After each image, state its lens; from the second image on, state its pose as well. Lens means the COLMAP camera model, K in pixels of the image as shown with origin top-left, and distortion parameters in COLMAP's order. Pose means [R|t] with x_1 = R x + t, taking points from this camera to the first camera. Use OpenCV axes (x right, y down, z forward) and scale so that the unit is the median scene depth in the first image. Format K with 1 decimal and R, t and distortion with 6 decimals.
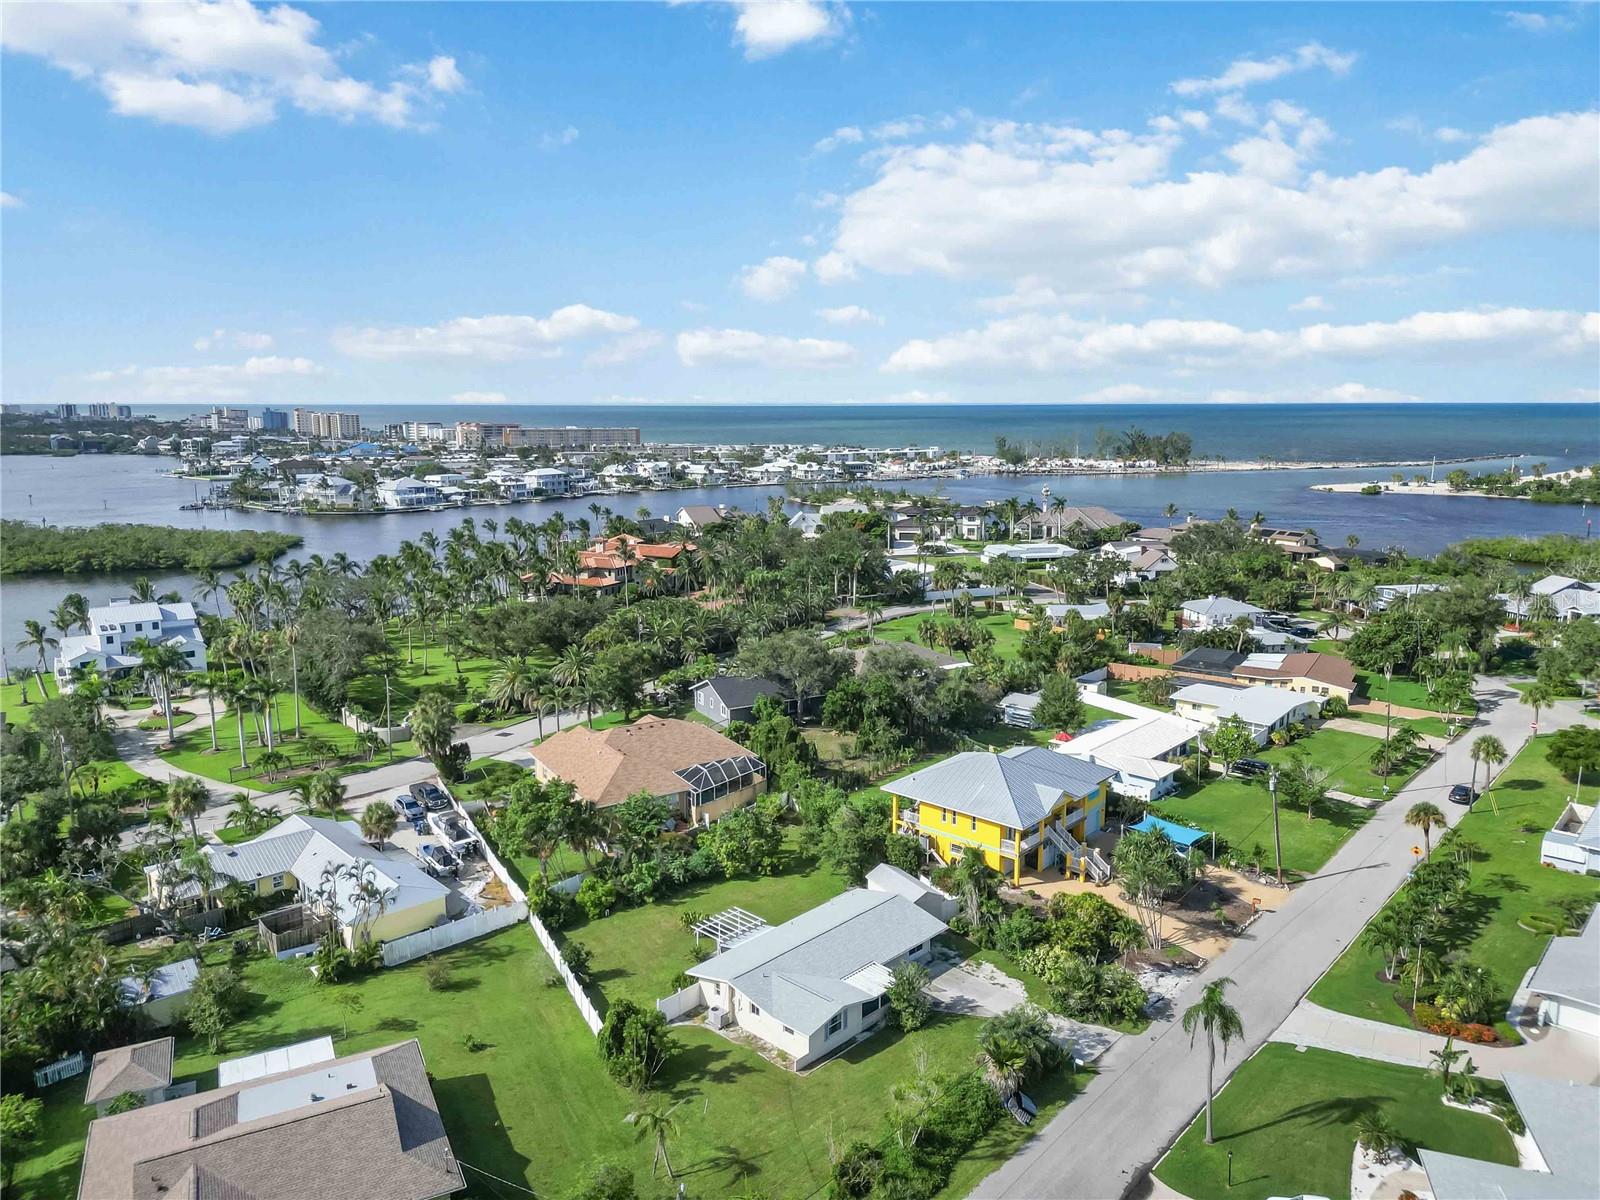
lens RADIAL K [[1115.6, 0, 800.0], [0, 1115.6, 600.0], [0, 0, 1]] dist [0.072183, -0.066219]
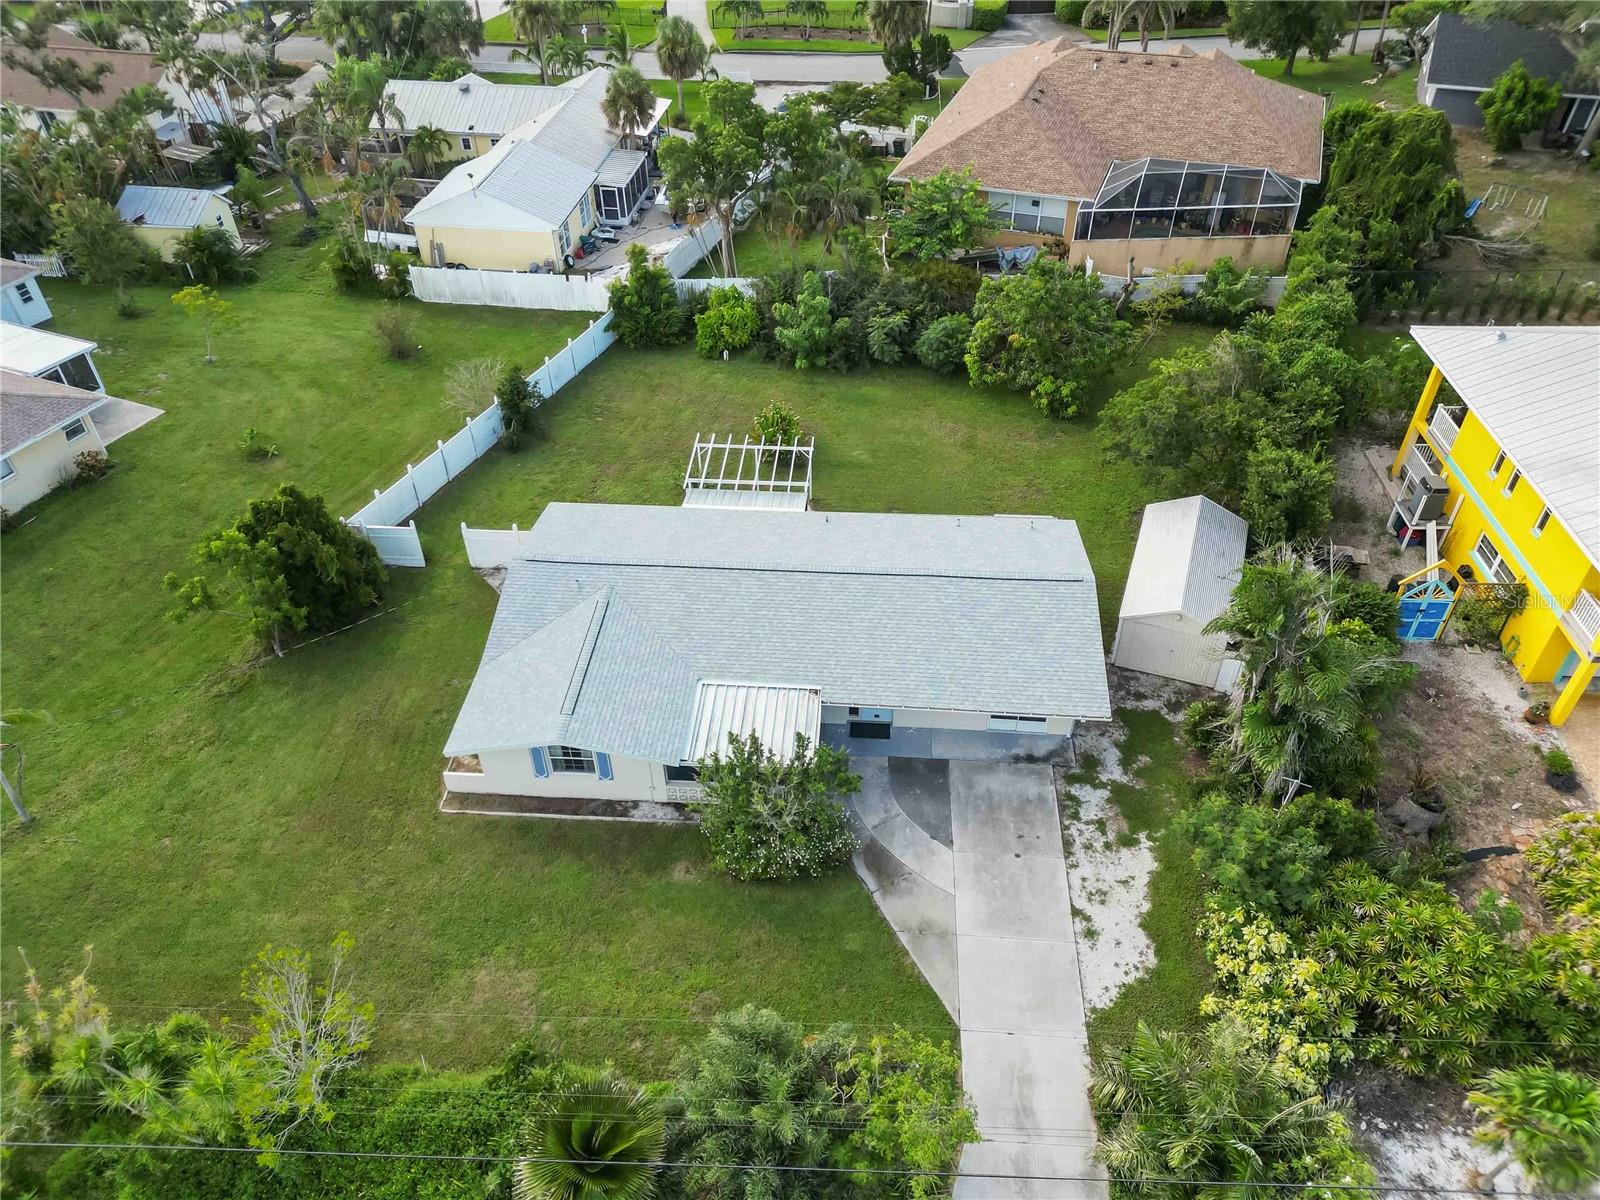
lens RADIAL K [[1115.6, 0, 800.0], [0, 1115.6, 600.0], [0, 0, 1]] dist [0.072183, -0.066219]
pose [[0.632666, 0.498108, -0.592978, 0.144606], [-0.122453, 0.820412, 0.558507, 0.034414], [0.764683, -0.280737, 0.580041, 0.386456]]
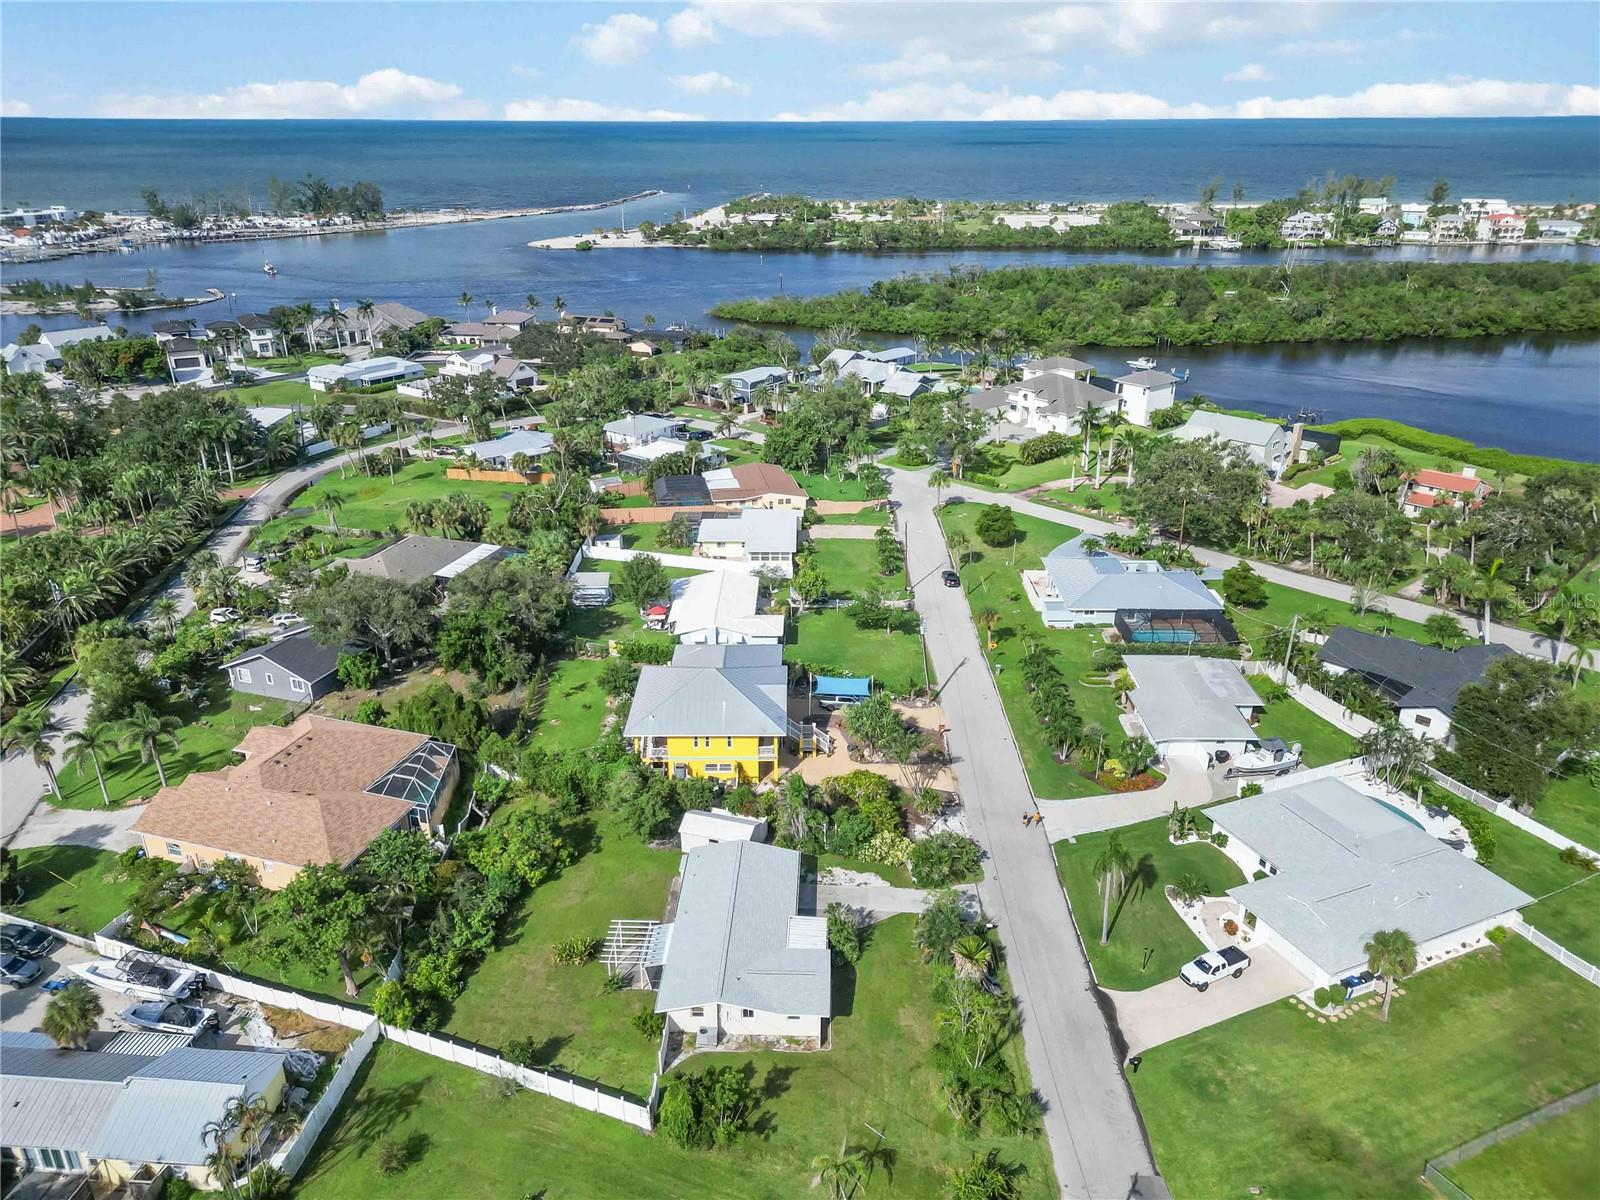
lens RADIAL K [[1115.6, 0, 800.0], [0, 1115.6, 600.0], [0, 0, 1]] dist [0.072183, -0.066219]
pose [[0.748724, -0.260133, 0.609708, -0.252837], [0.115214, 0.956852, 0.266759, -0.126727], [-0.652793, -0.129482, 0.746388, 0.117257]]
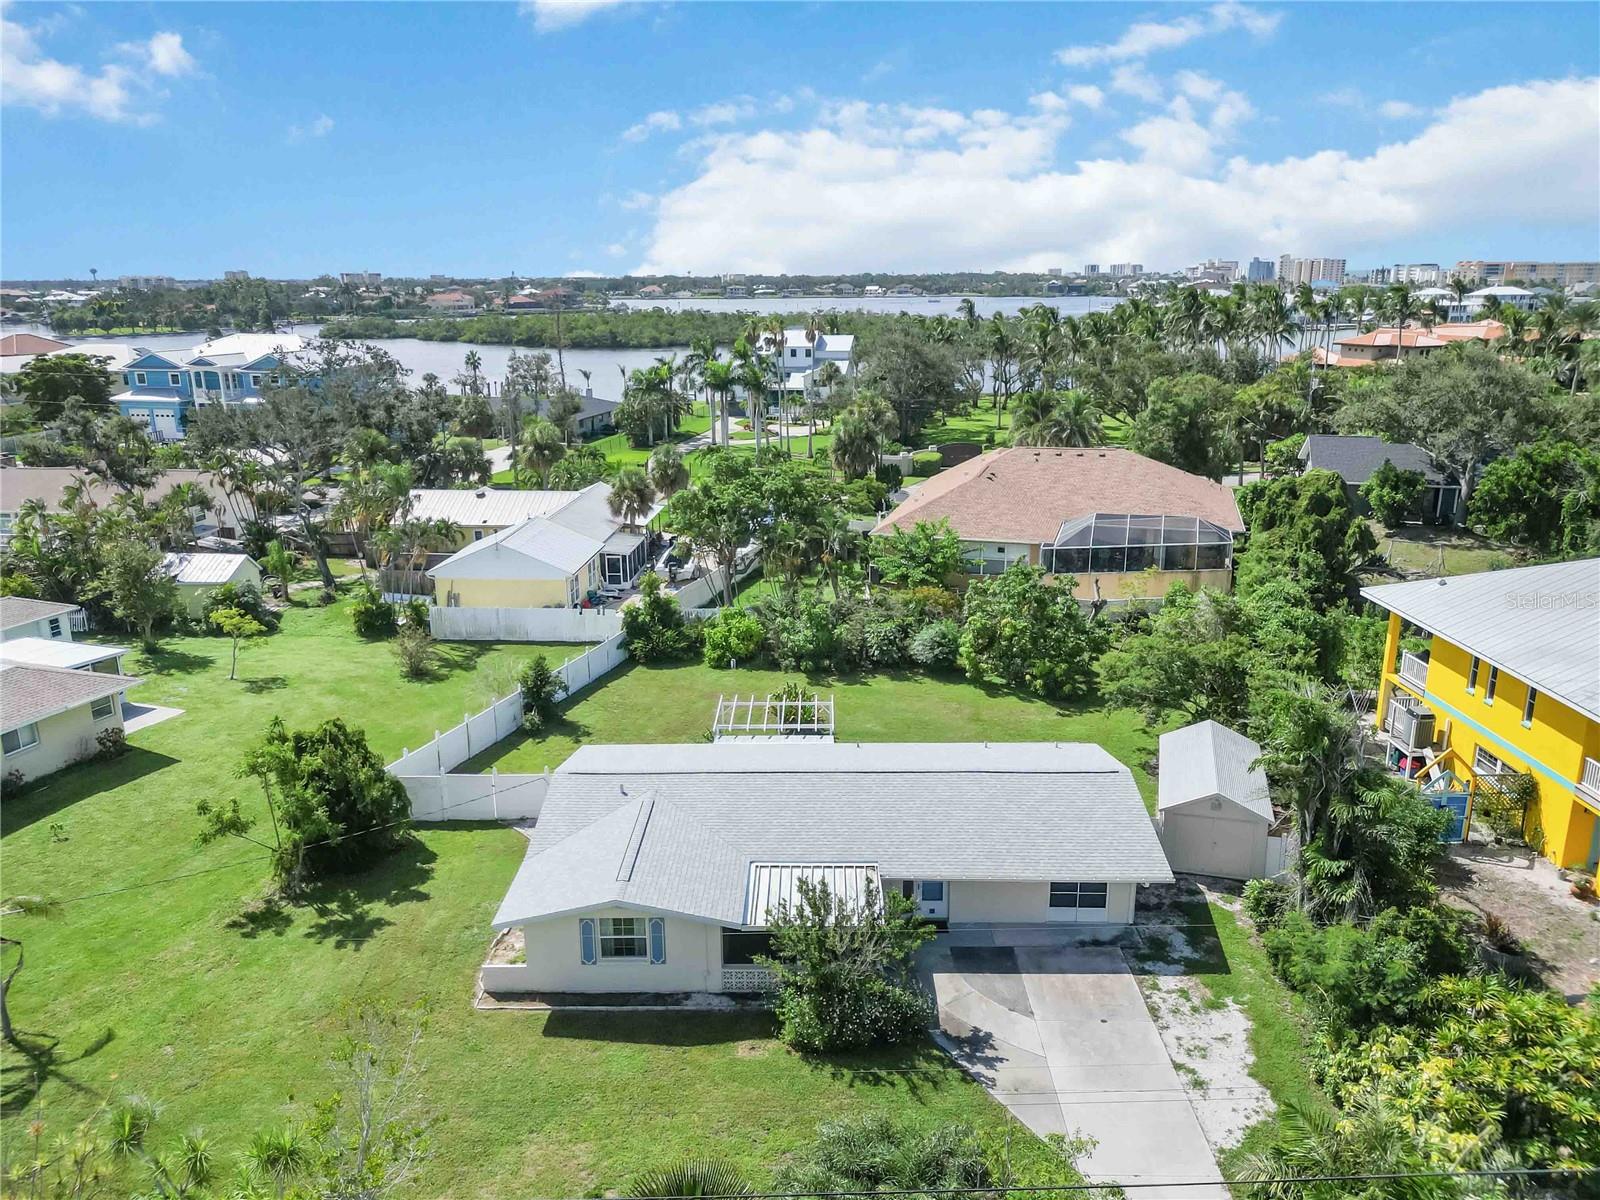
lens RADIAL K [[1139.7, 0, 800.0], [0, 1139.7, 600.0], [0, 0, 1]] dist [0.076470, -0.073963]
pose [[0.678595, 0.194170, -0.708383, 0.161206], [-0.118734, 0.980740, 0.155083, 0.084761], [0.724852, -0.021129, 0.688580, 0.352335]]
